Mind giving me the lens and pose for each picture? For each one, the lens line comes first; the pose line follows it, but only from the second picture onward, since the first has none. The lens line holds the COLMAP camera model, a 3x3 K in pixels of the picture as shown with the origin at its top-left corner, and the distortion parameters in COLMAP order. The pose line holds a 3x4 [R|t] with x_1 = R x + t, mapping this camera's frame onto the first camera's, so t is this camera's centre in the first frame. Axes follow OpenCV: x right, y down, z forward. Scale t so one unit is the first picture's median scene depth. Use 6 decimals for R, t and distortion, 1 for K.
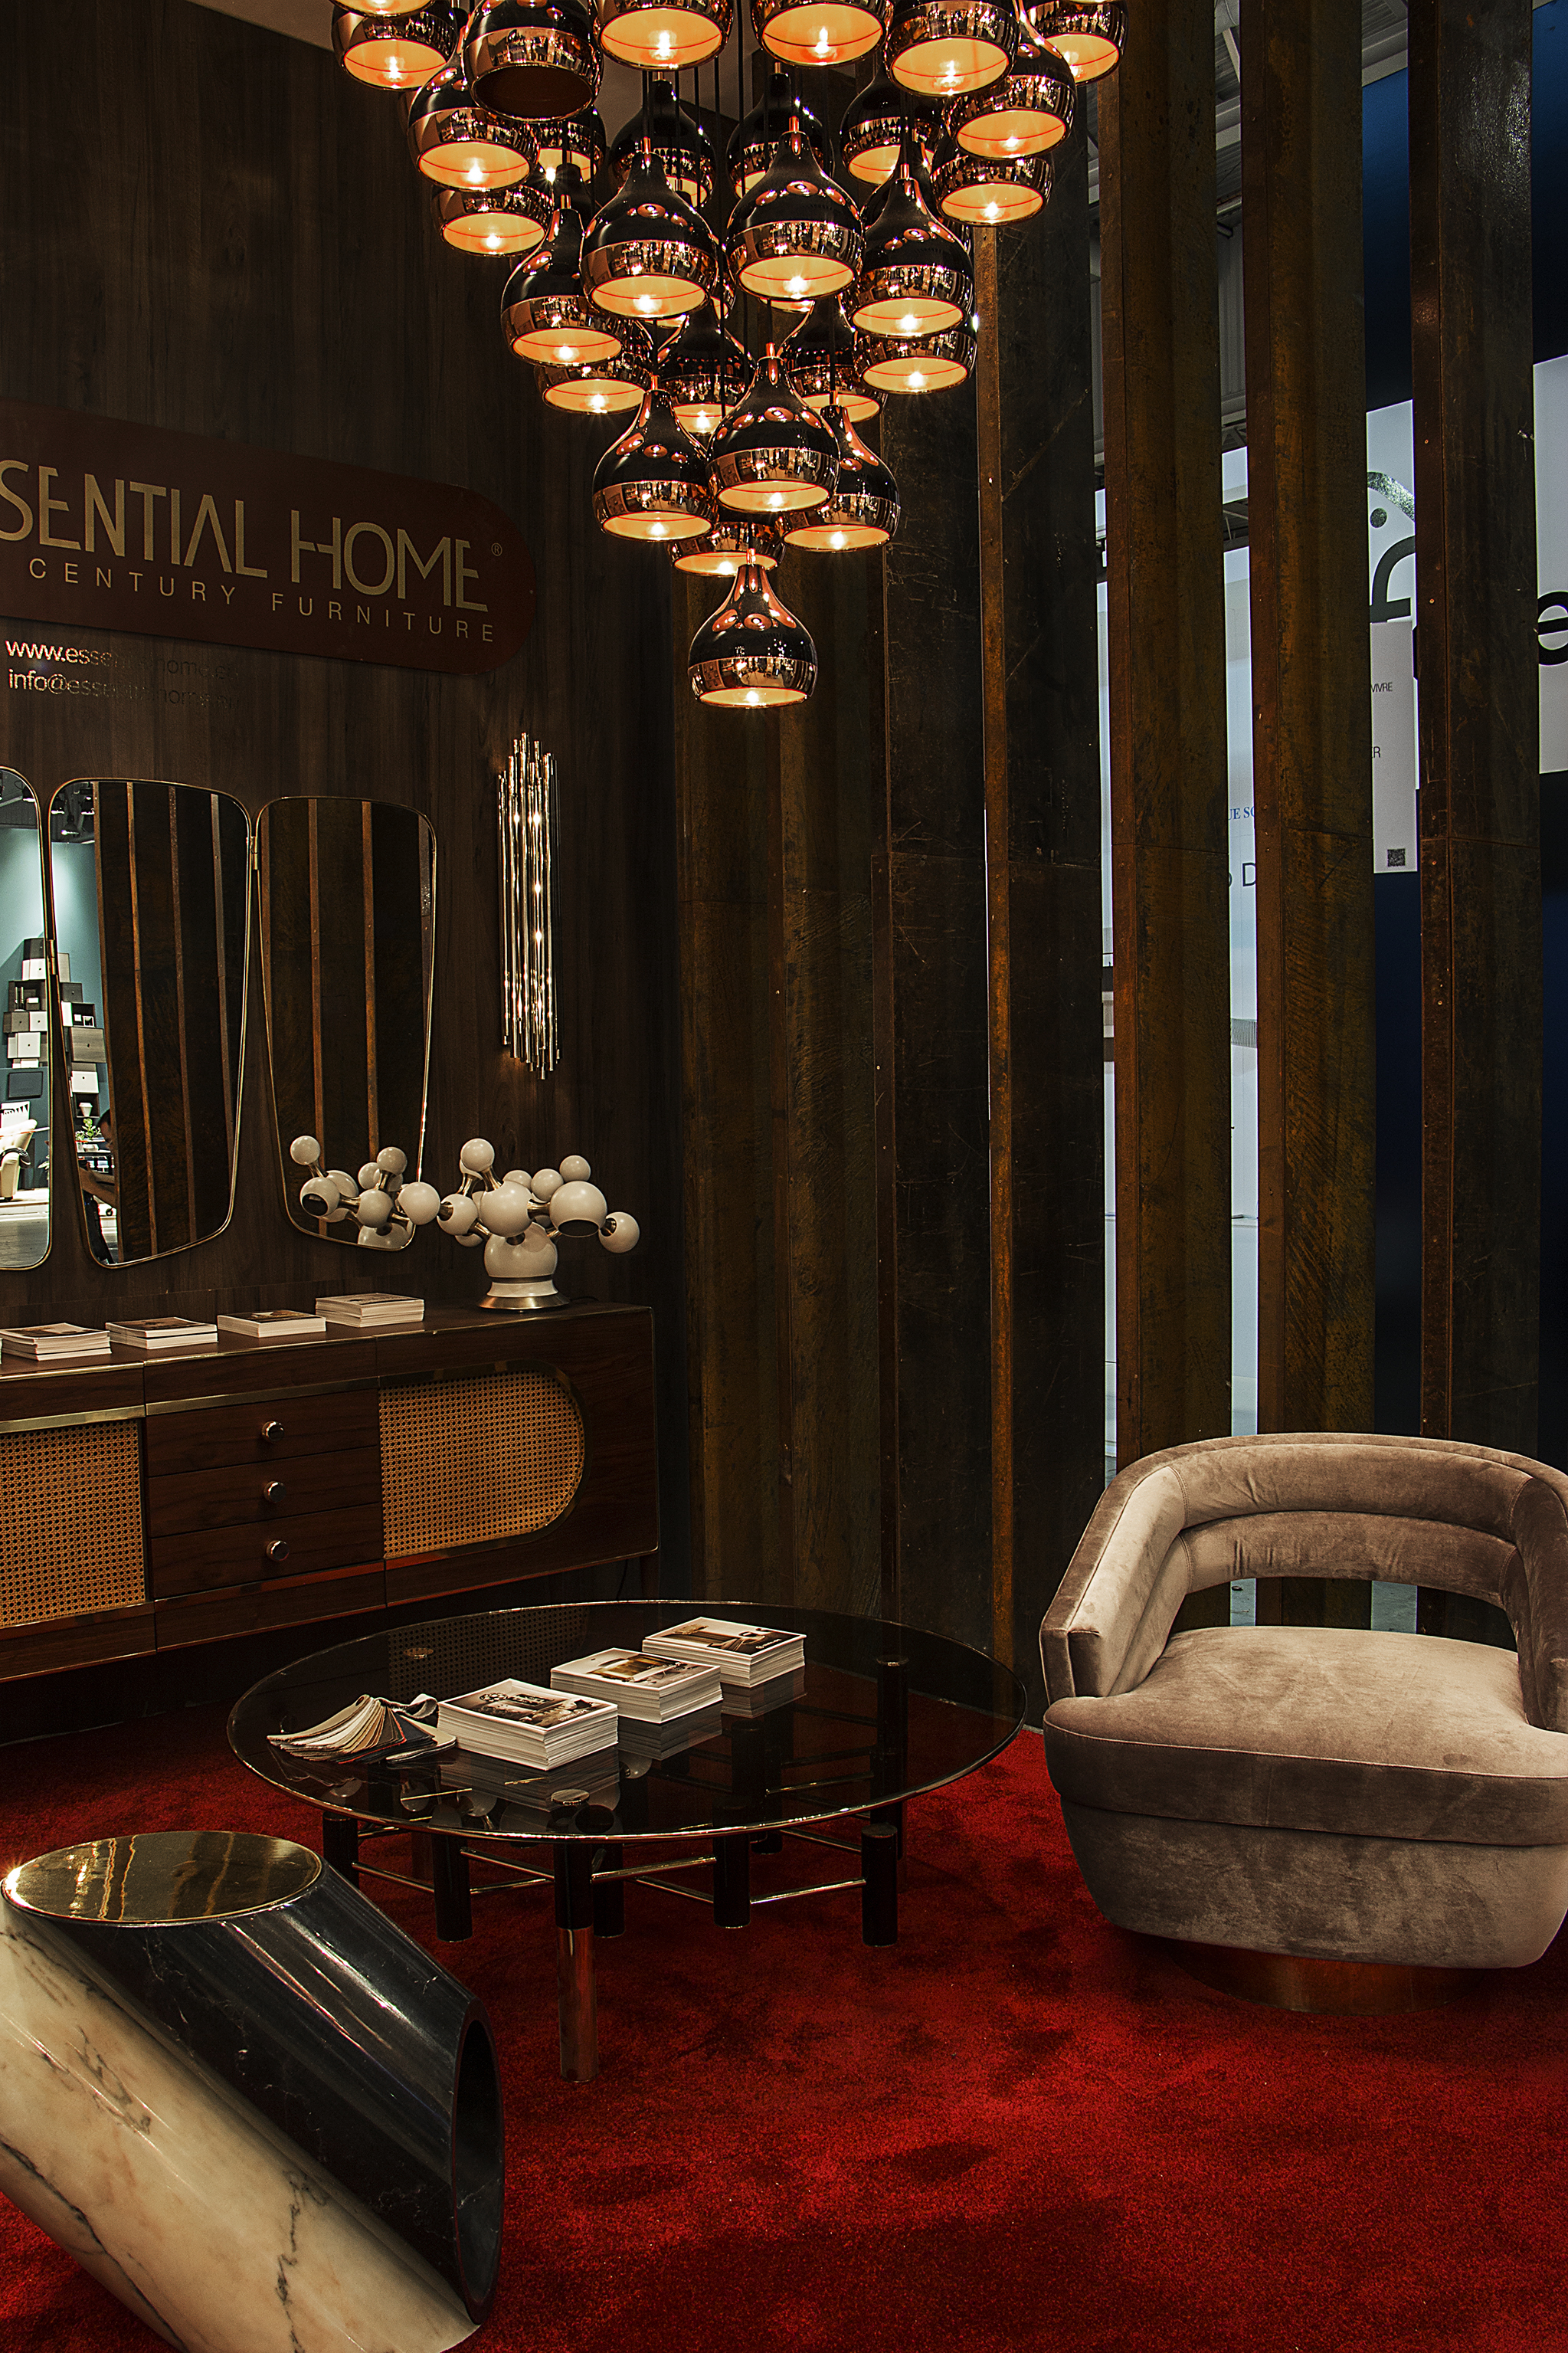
lens RADIAL K [[2002.8, 0, 682.5], [0, 2002.8, 1197.0], [0, 0, 1]] dist [-0.145944, 0.089567]
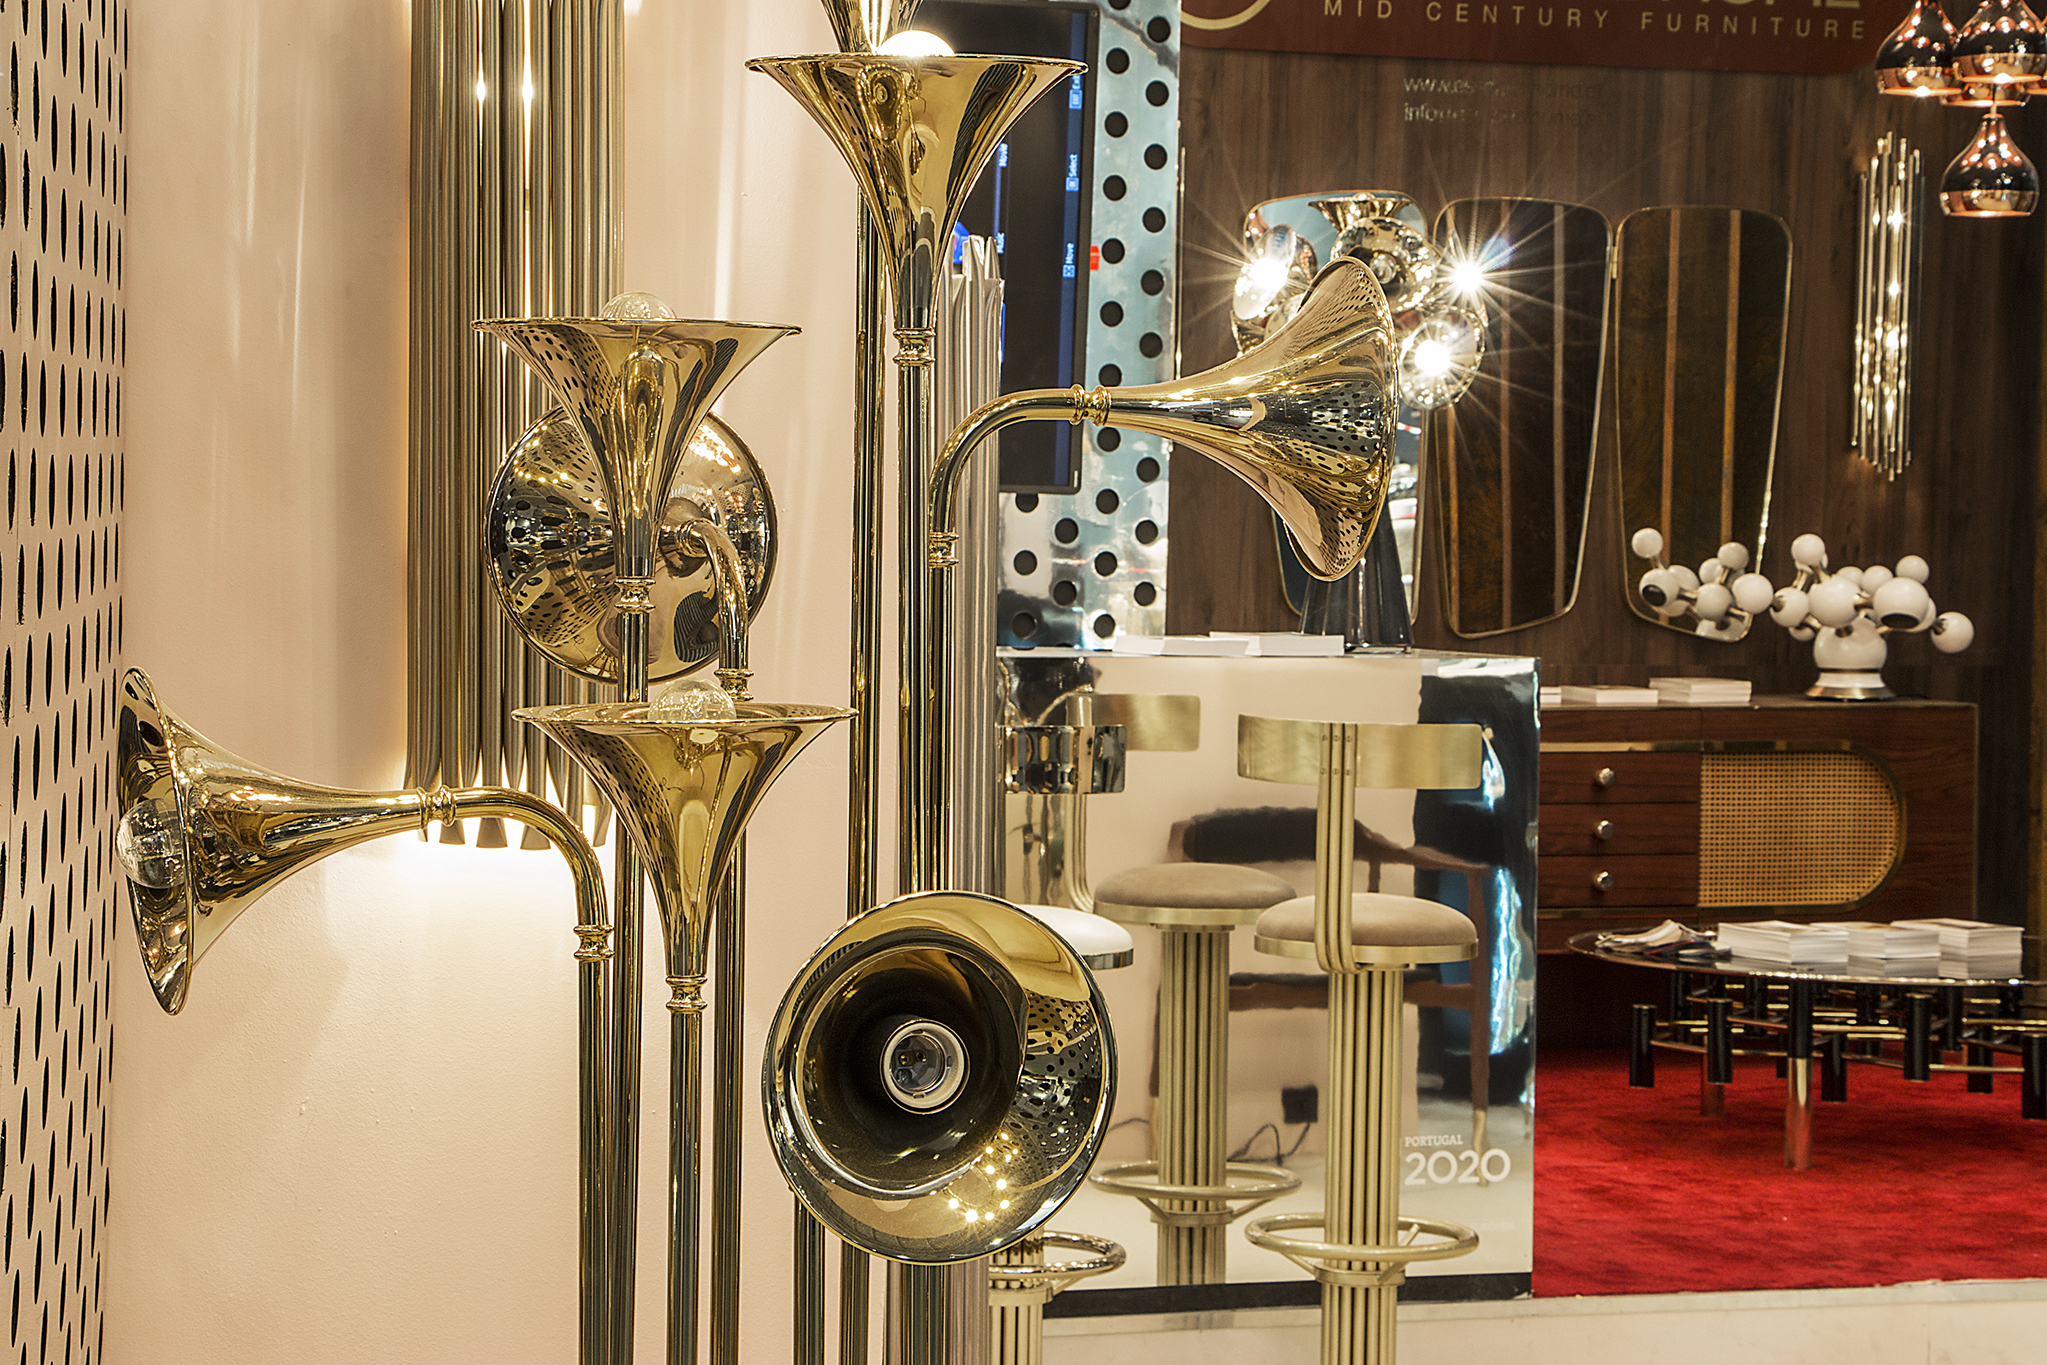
lens RADIAL K [[5228.3, 0, 1021.2], [0, 5228.3, 687.3], [0, 0, 1]] dist [0.413509, 0.000000]
pose [[0.952444, 0.047528, -0.300985, 0.339604], [-0.050674, 0.998712, -0.002650, 0.078593], [0.300471, 0.017776, 0.953625, -1.769008]]
